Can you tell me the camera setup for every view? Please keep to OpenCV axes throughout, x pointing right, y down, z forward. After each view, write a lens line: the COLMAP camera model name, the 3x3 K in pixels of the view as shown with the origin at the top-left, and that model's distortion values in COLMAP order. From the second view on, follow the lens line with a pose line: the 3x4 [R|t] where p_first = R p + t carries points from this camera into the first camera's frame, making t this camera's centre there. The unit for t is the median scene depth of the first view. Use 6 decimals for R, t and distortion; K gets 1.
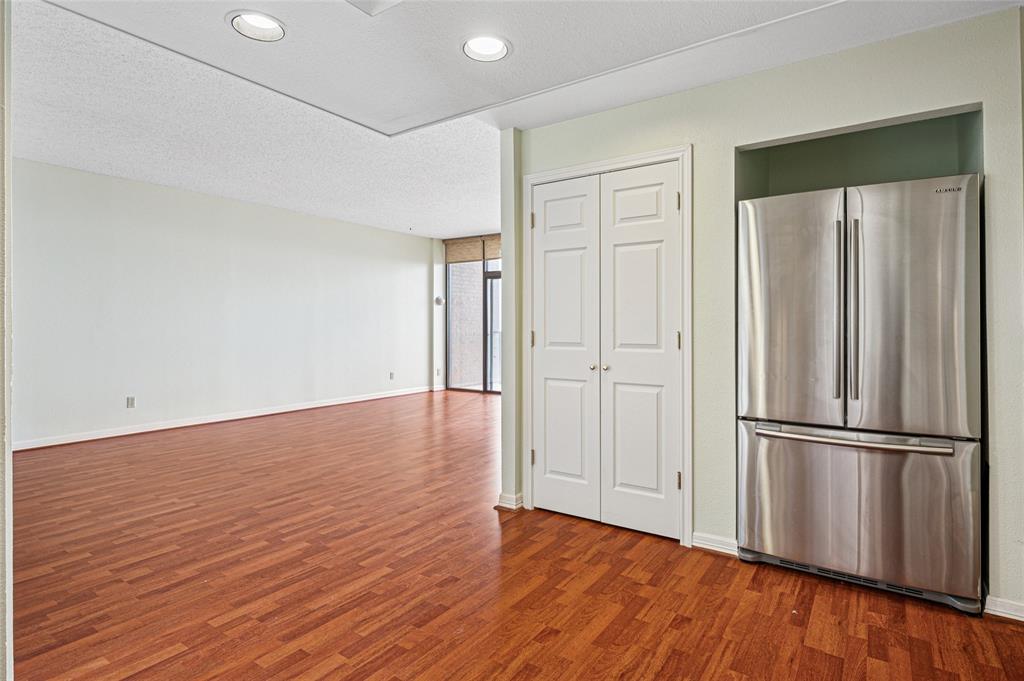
lens RADIAL K [[529.8, 0, 514.1], [0, 529.8, 323.9], [0, 0, 1]] dist [-0.000812, -0.000066]
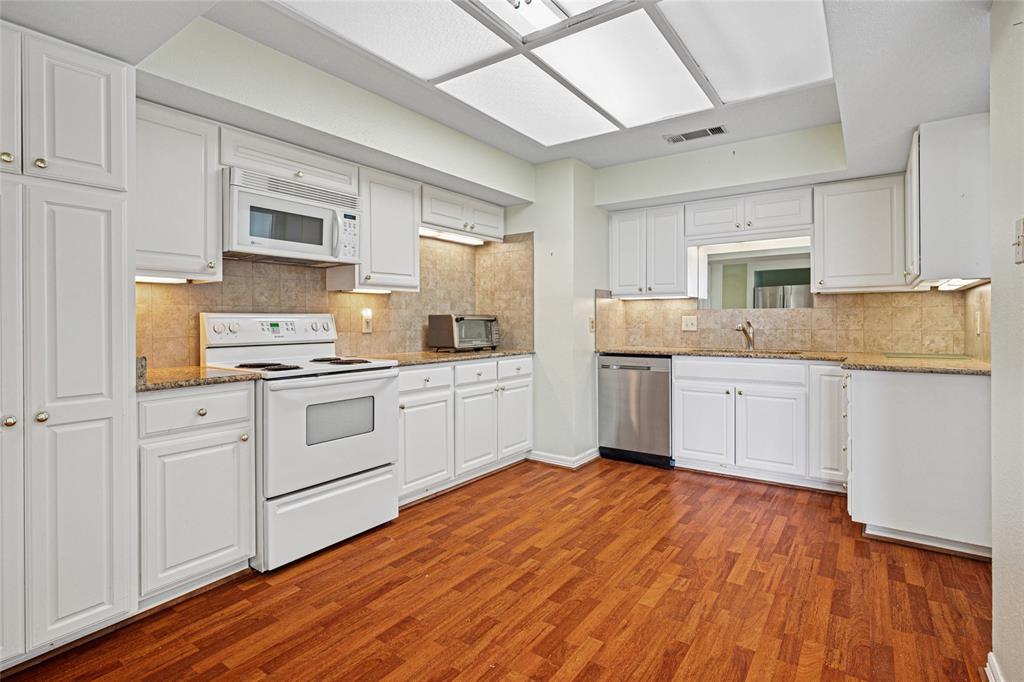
lens RADIAL K [[529.8, 0, 514.1], [0, 529.8, 324.4], [0, 0, 1]] dist [-0.000812, -0.000066]
pose [[-0.999971, 0.003970, -0.006568, 0.646314], [0.003992, 0.999986, -0.003333, 0.034234], [0.006554, -0.003359, -0.999973, 2.067625]]
